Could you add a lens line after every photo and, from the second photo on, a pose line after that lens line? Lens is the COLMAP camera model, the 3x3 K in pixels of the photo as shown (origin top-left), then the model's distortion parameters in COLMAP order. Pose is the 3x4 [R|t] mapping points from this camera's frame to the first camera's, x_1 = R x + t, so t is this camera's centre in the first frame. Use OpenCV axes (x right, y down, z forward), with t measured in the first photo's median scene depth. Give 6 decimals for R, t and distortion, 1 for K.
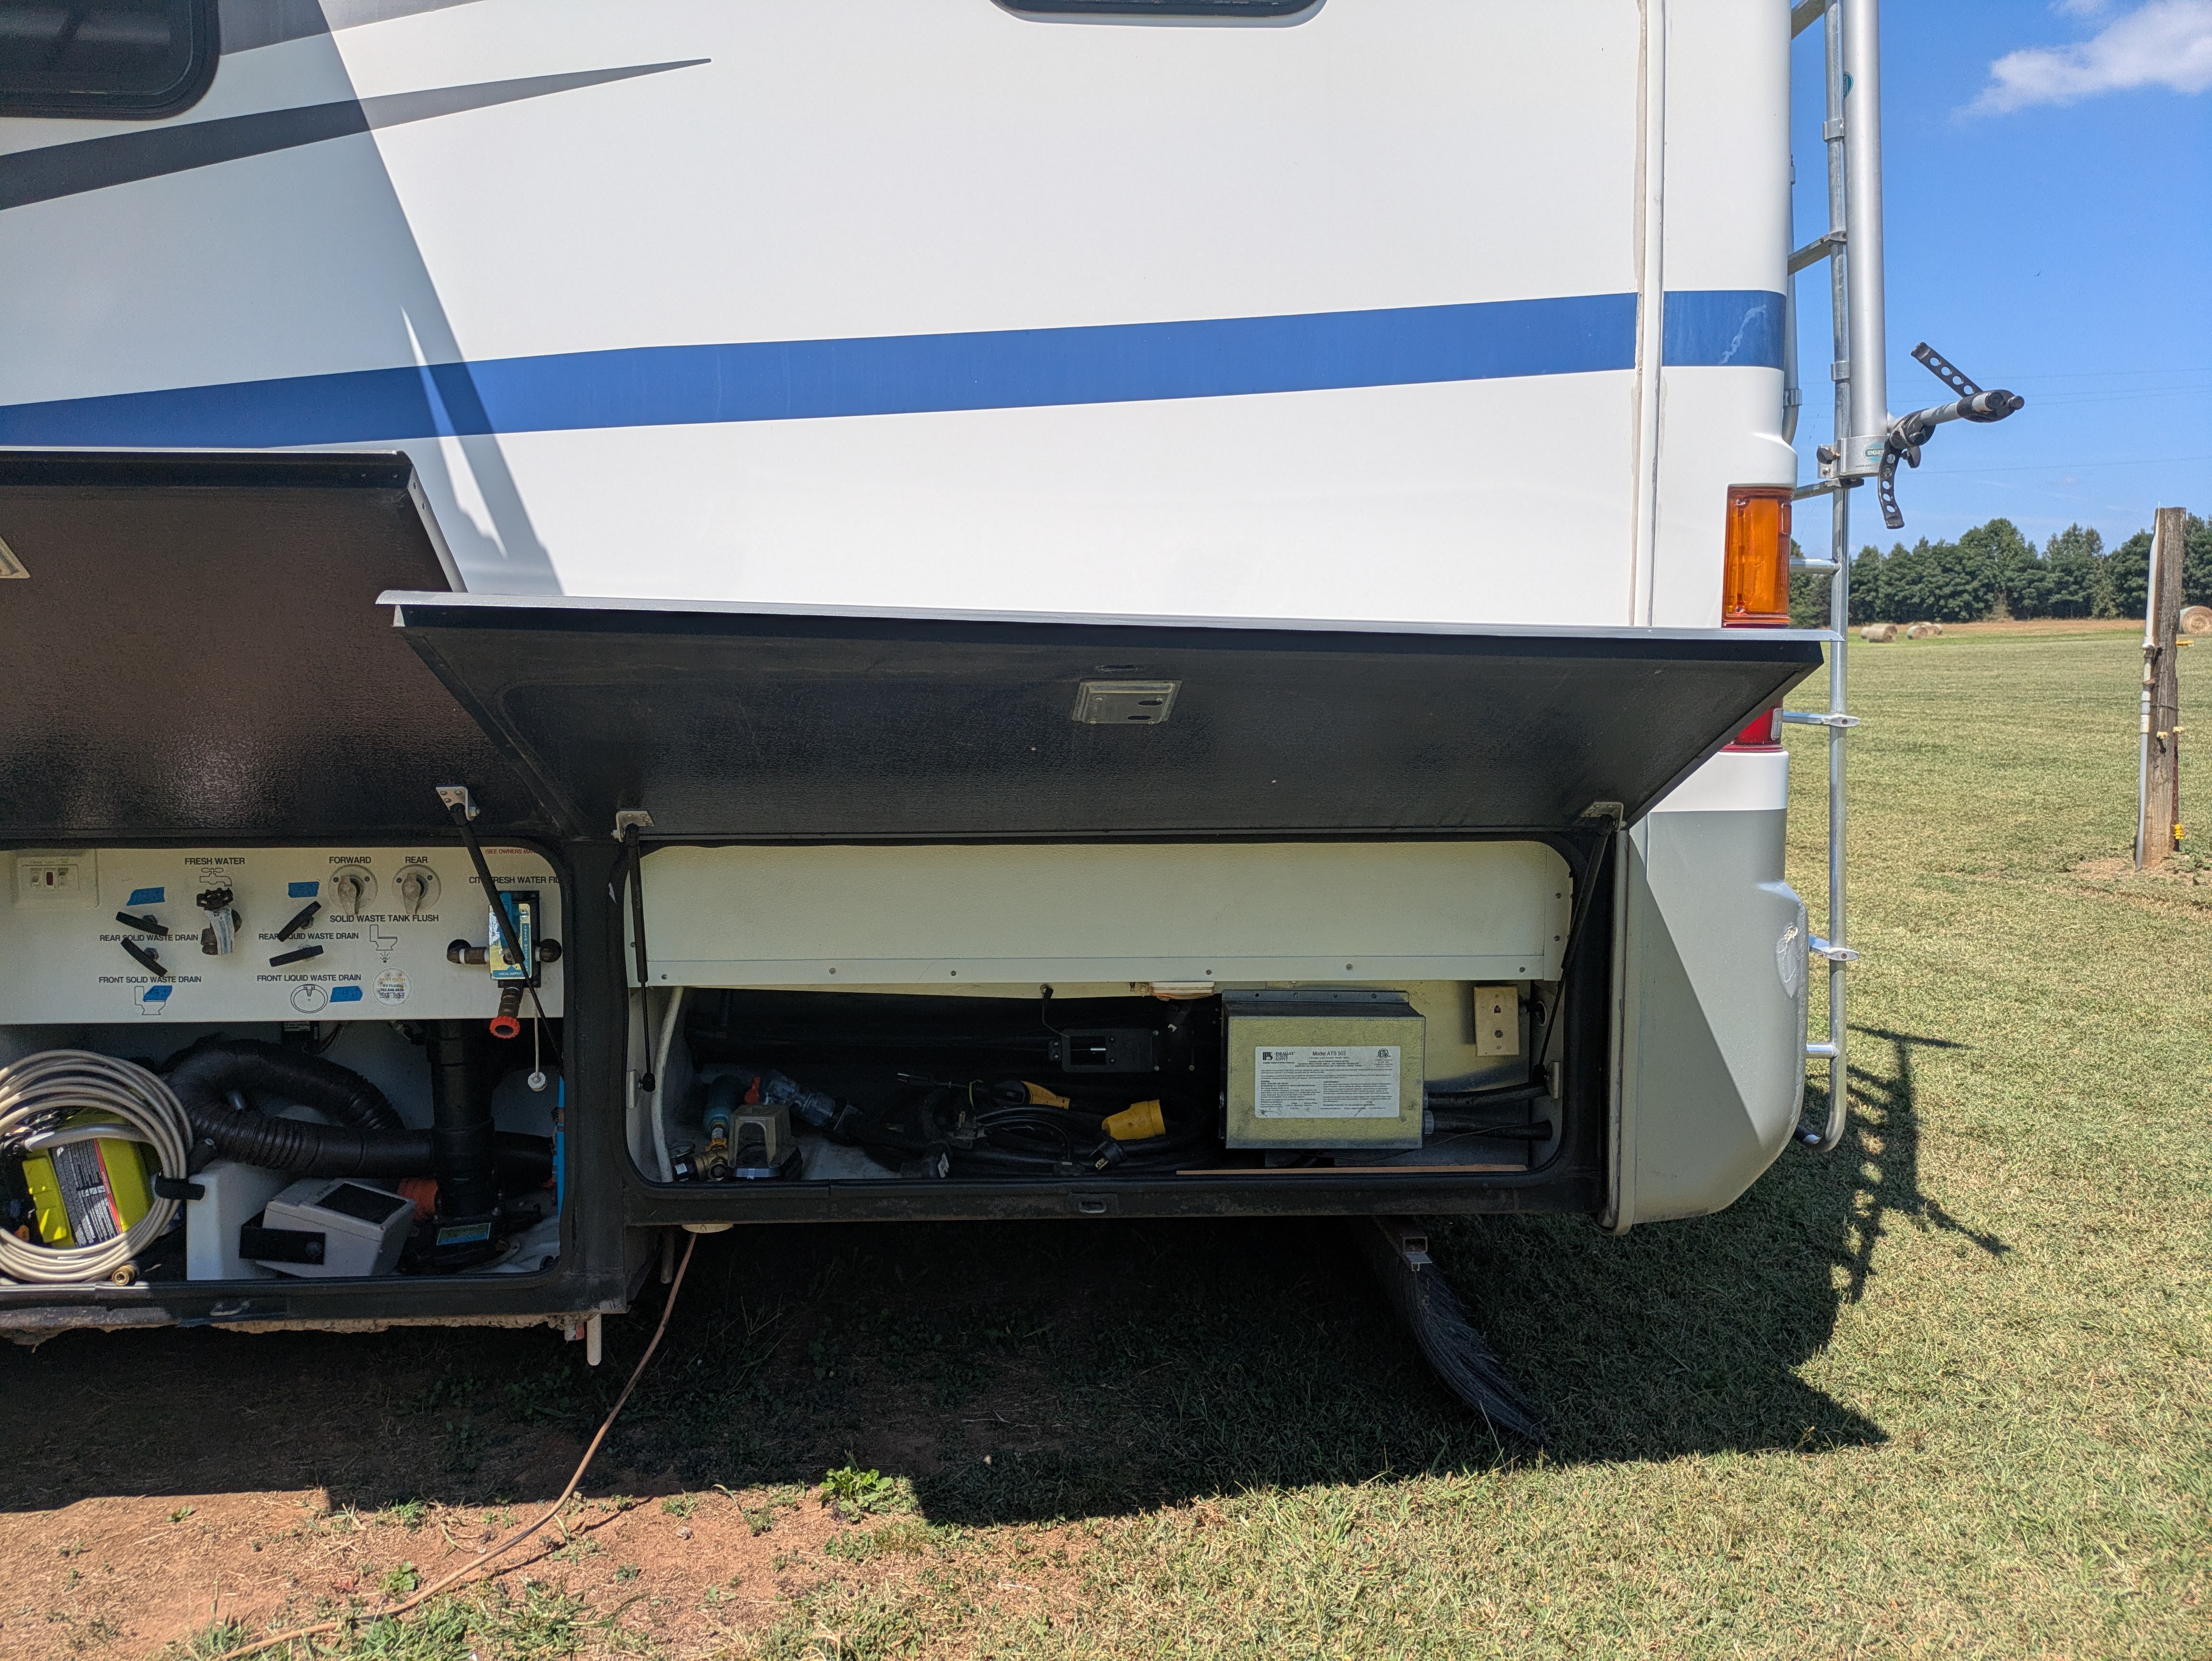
lens RADIAL K [[1641.6, 0, 1106.0], [0, 1641.6, 830.5], [0, 0, 1]] dist [0.022344, -0.036777]
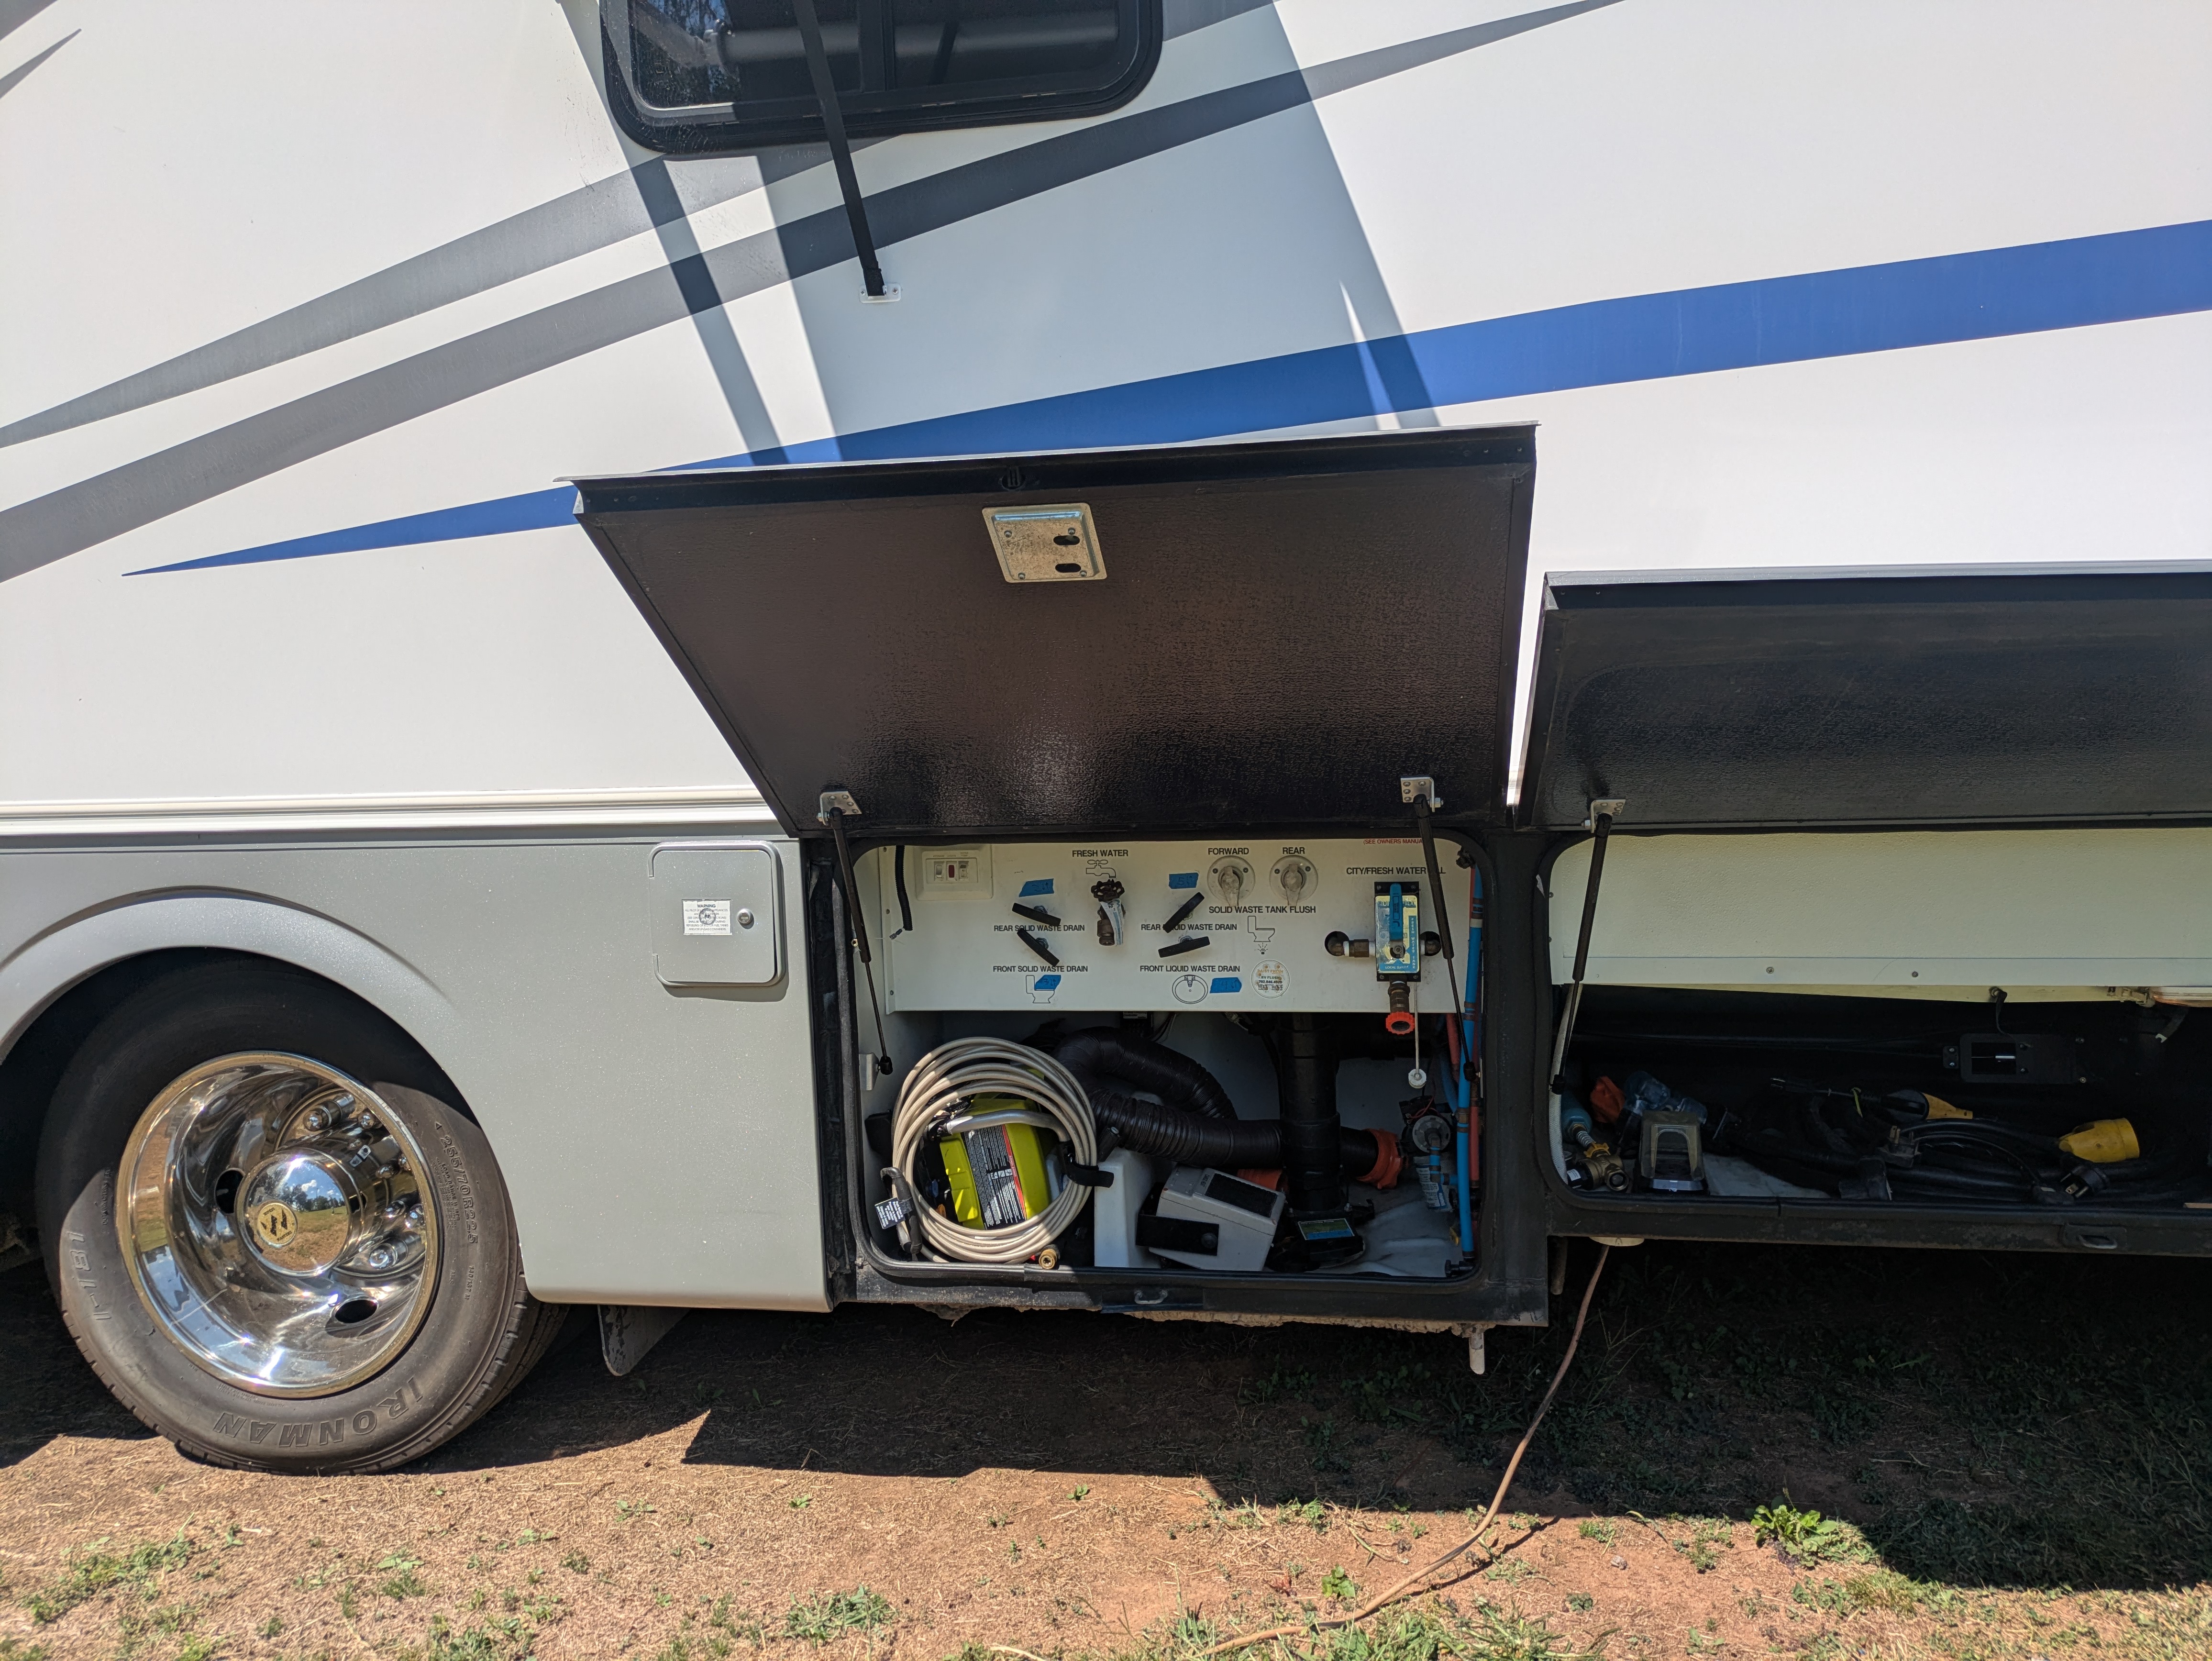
lens RADIAL K [[1641.6, 0, 1106.0], [0, 1641.6, 830.5], [0, 0, 1]] dist [0.022344, -0.036777]
pose [[0.971559, -0.008063, -0.236660, -0.304604], [0.012251, 0.999793, 0.016231, -0.011821], [0.236480, -0.018669, 0.971457, 0.019540]]
